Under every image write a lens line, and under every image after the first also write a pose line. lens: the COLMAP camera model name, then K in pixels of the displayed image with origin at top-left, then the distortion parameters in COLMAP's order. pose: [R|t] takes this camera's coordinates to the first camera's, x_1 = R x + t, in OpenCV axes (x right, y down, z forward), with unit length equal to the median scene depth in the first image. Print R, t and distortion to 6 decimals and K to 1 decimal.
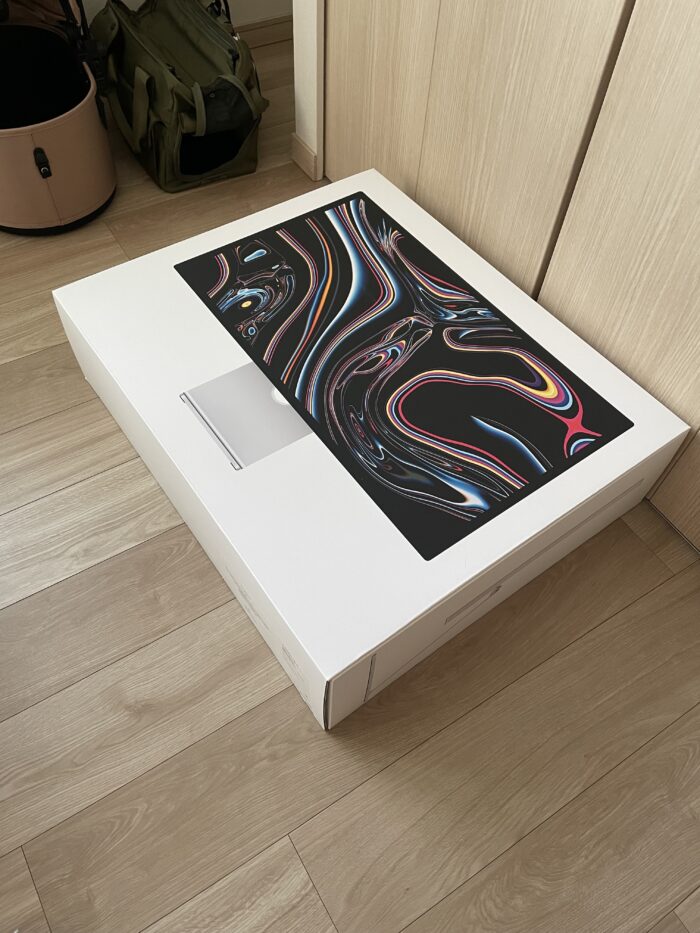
lens RADIAL K [[707.8, 0, 350.0], [0, 707.8, 466.5], [0, 0, 1]] dist [0.007093, -0.008897]
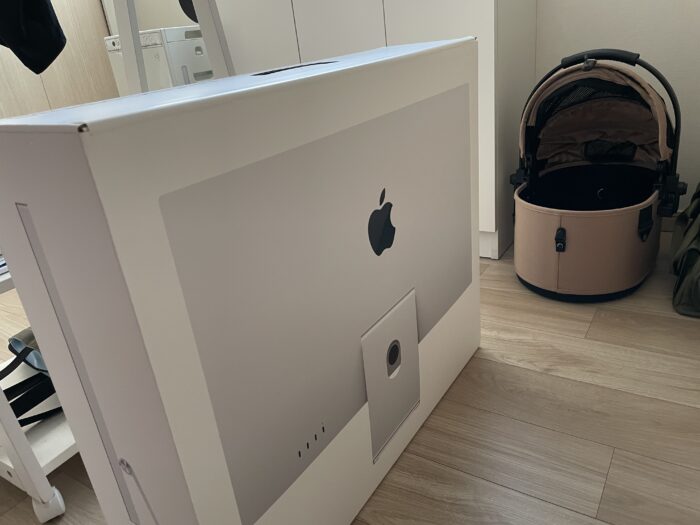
lens RADIAL K [[531.1, 0, 350.0], [0, 531.1, 262.5], [0, 0, 1]] dist [0.007093, -0.008897]
pose [[0.435683, 0.274659, -0.857172, 0.190930], [-0.653237, 0.751643, -0.091182, -0.072578], [0.619243, 0.599663, 0.506895, 0.312900]]
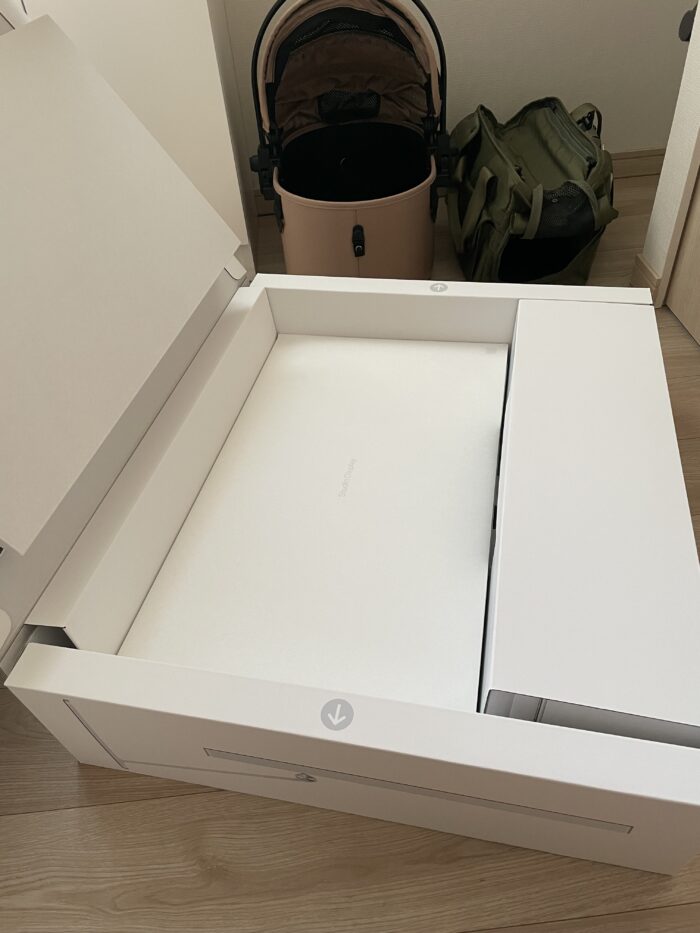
lens RADIAL K [[707.8, 0, 350.0], [0, 707.8, 466.5], [0, 0, 1]] dist [0.007093, -0.008897]
pose [[0.882150, 0.243315, -0.403248, 0.021346], [-0.319477, 0.938247, -0.132764, -0.004534], [0.346043, 0.245946, 0.905409, 0.180183]]
